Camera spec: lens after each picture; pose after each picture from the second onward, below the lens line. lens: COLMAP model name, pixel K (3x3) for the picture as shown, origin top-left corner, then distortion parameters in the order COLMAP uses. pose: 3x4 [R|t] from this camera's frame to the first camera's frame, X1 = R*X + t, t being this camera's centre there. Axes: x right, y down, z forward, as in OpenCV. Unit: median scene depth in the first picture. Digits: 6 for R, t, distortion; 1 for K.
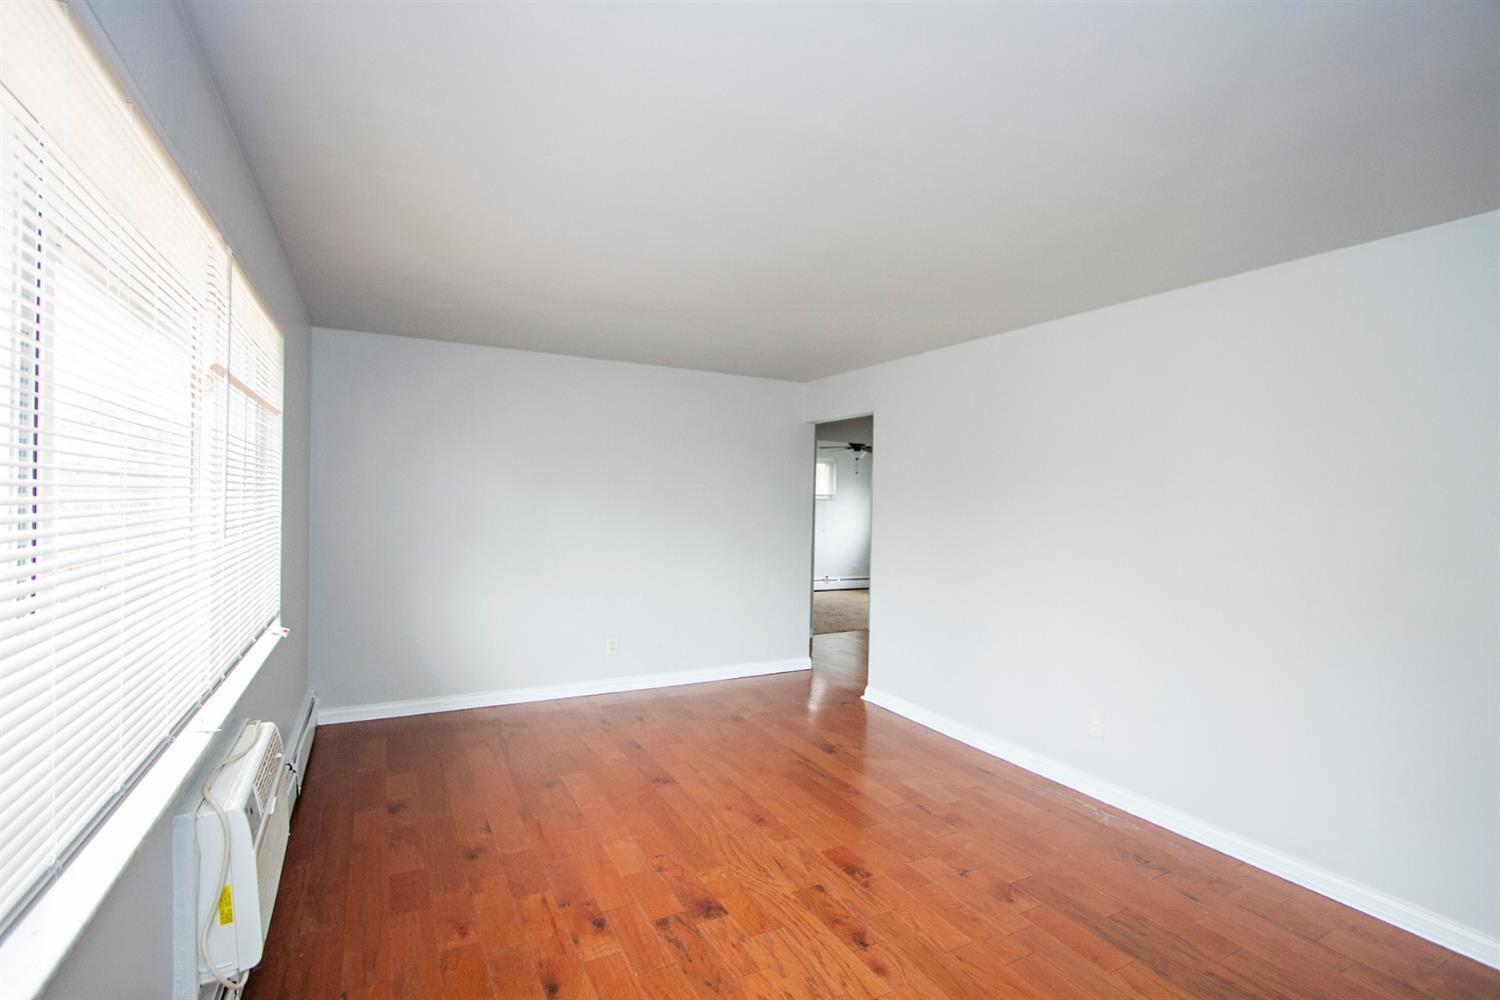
lens RADIAL K [[691.7, 0, 750.0], [0, 691.7, 500.0], [0, 0, 1]] dist [-0.001912, 0.000126]
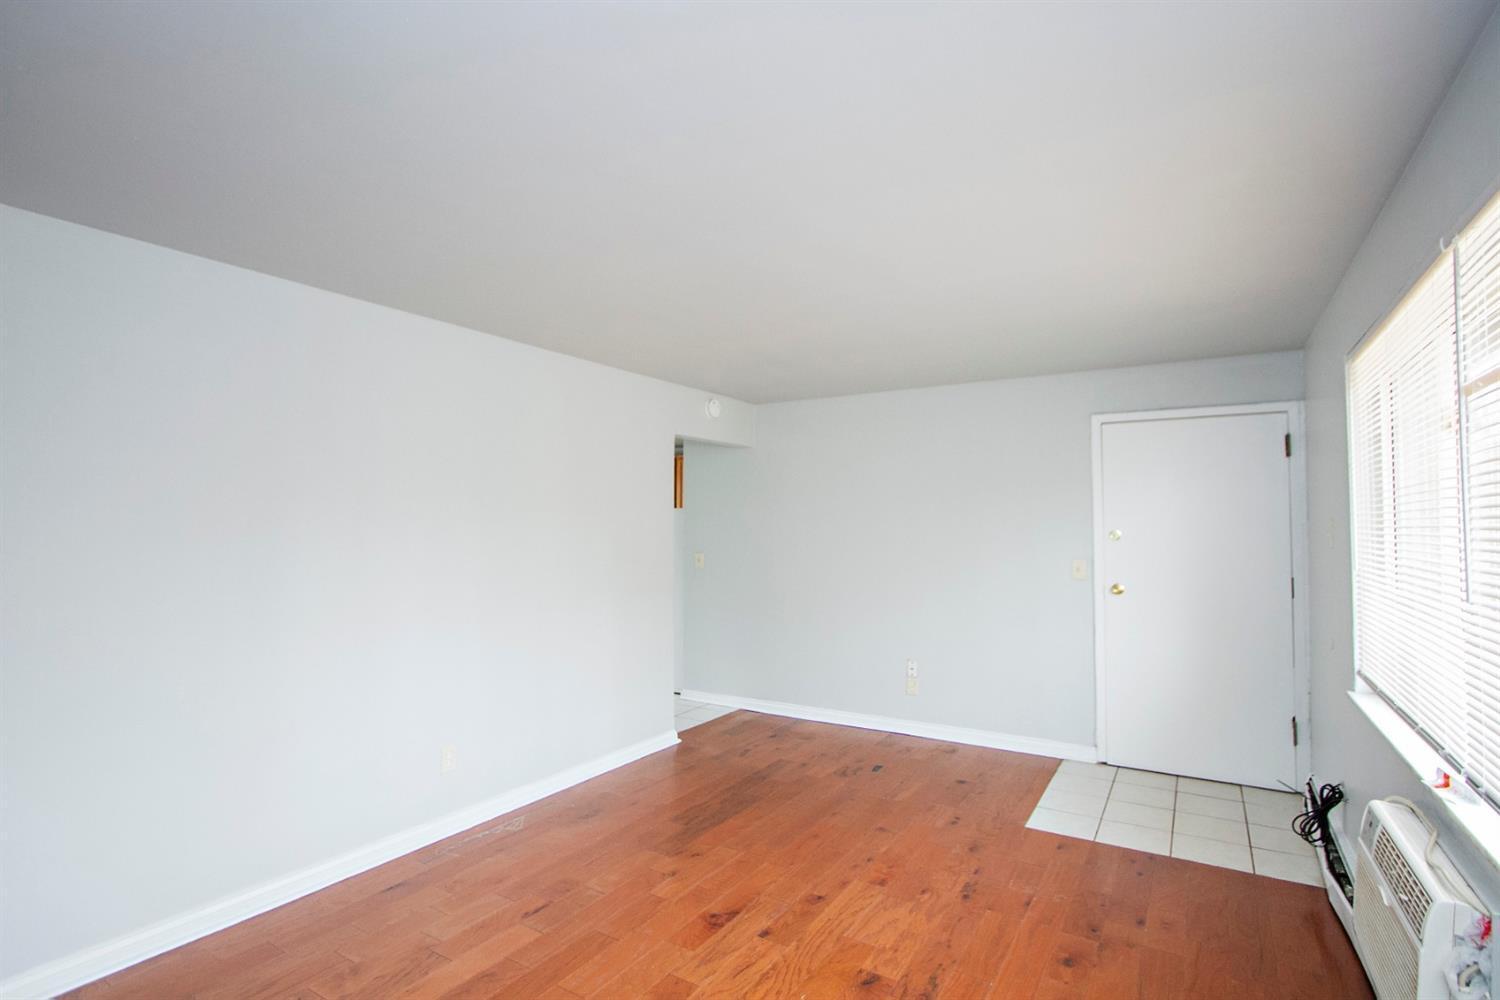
lens RADIAL K [[720.8, 0, 750.0], [0, 720.8, 500.0], [0, 0, 1]] dist [-0.002337, -0.000229]
pose [[-0.496431, 0.011193, 0.868004, -0.609731], [-0.014531, 0.999670, -0.021201, -0.018096], [-0.867955, -0.023138, -0.496104, 1.213193]]
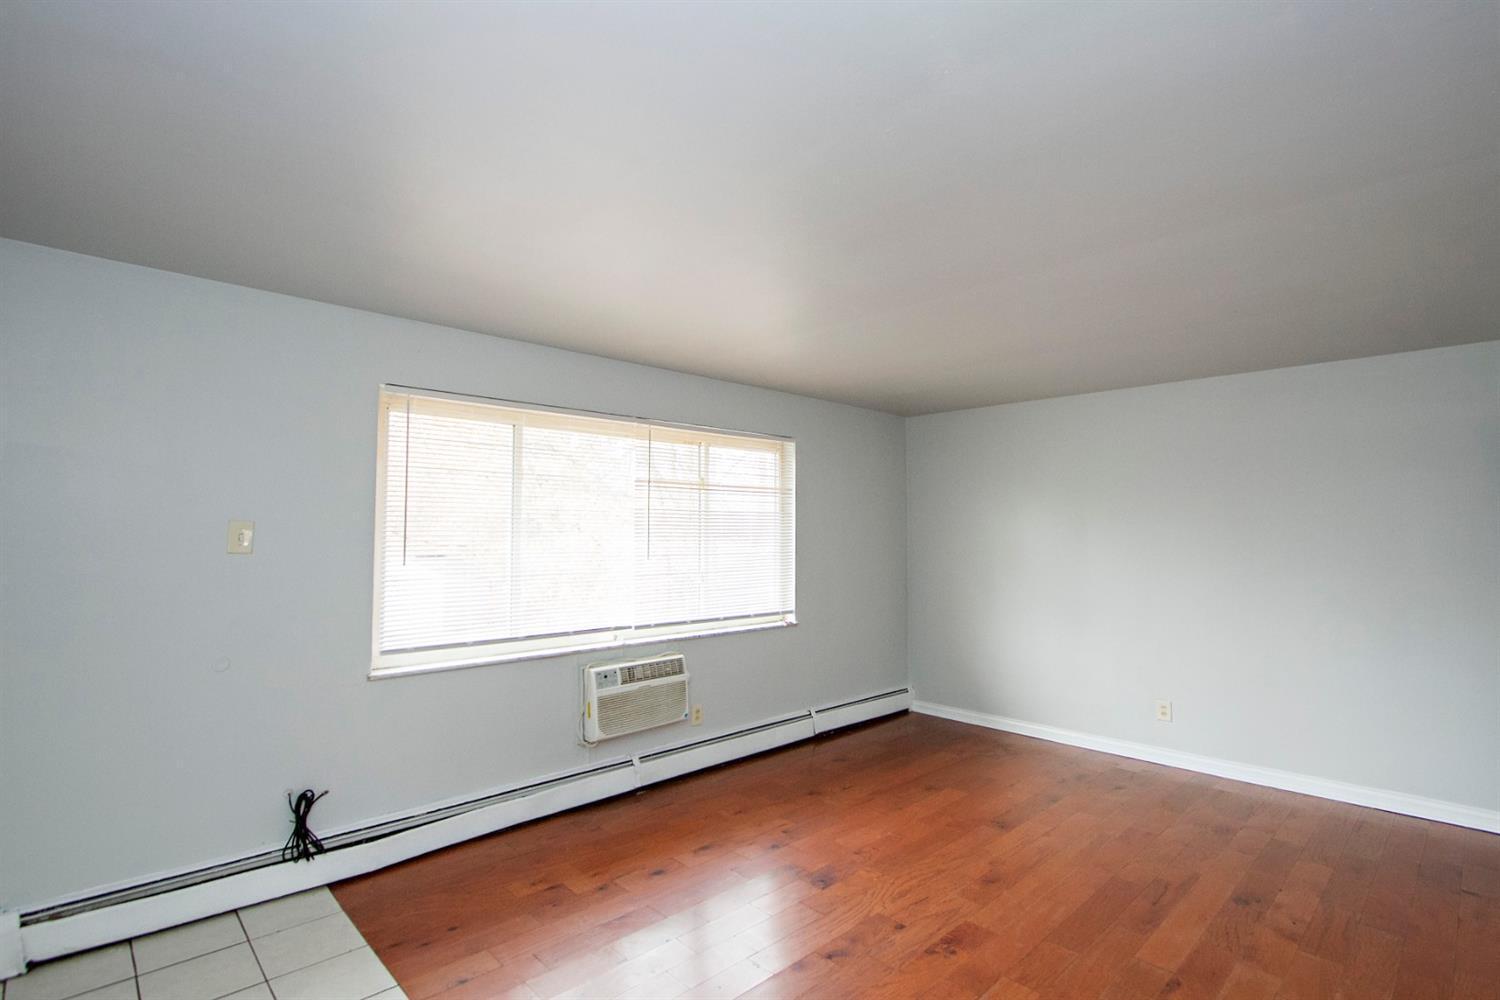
lens RADIAL K [[715.6, 0, 750.0], [0, 715.6, 500.0], [0, 0, 1]] dist [-0.002121, 0.000089]
pose [[0.268975, -0.068170, -0.960732, 0.854312], [0.002435, 0.997537, -0.070100, 0.014331], [0.963144, 0.016516, 0.268478, 0.399948]]
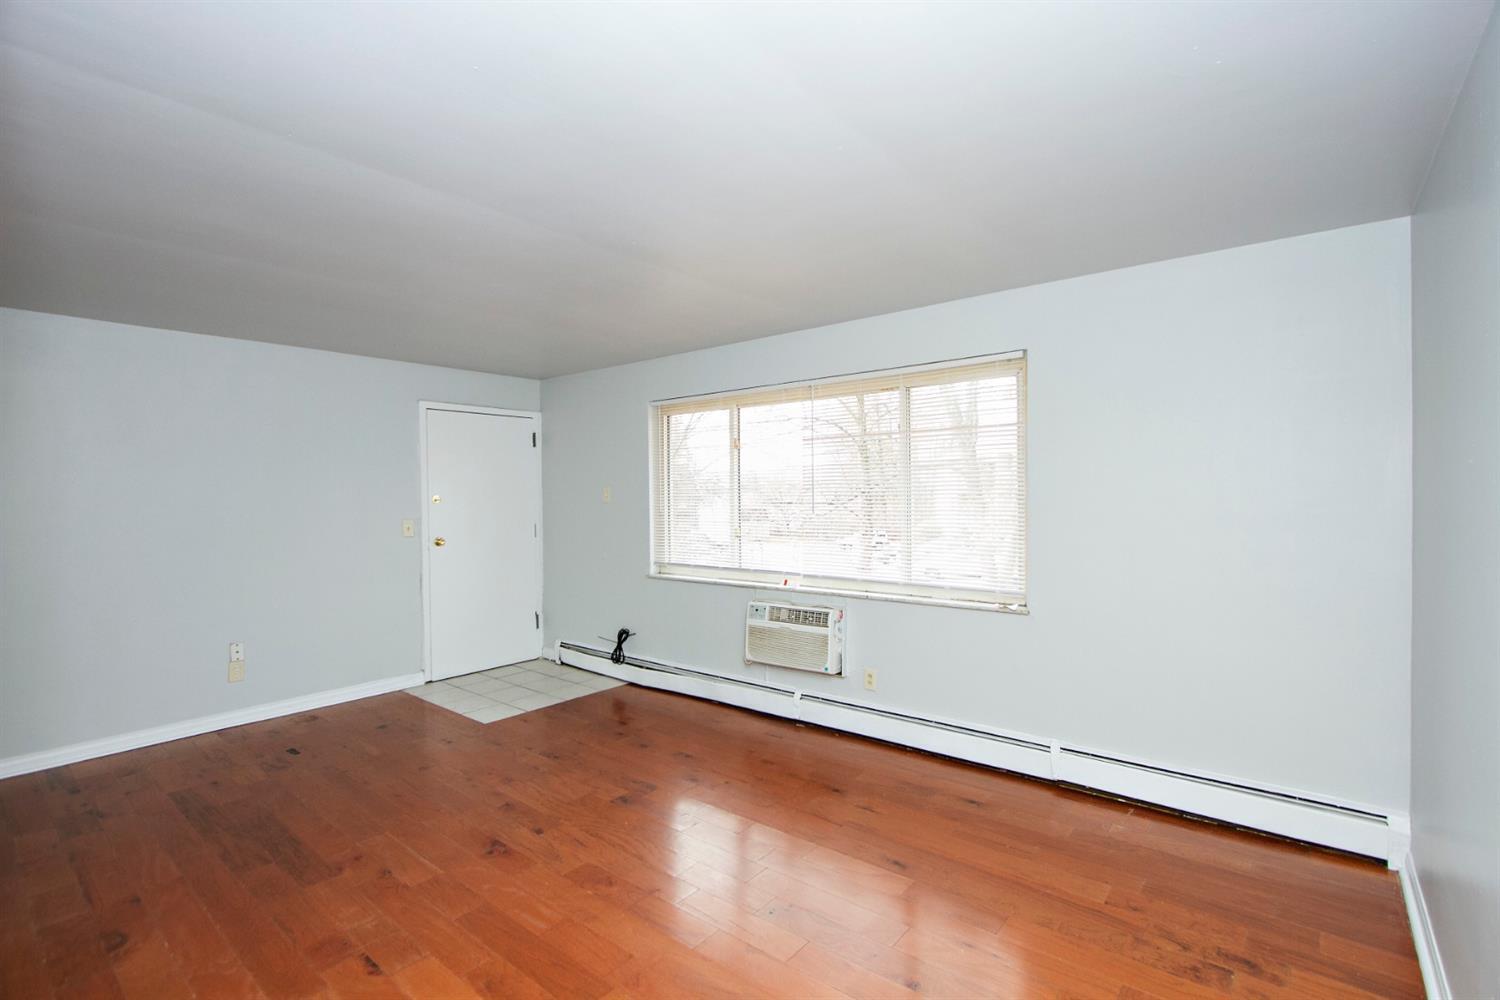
lens RADIAL K [[691.7, 0, 750.0], [0, 691.7, 500.0], [0, 0, 1]] dist [-0.001912, 0.000126]
pose [[-0.923684, -0.010707, -0.383006, 0.176643], [-0.010605, 0.999941, -0.002379, 0.008200], [0.383009, 0.001865, -0.923743, 1.739625]]
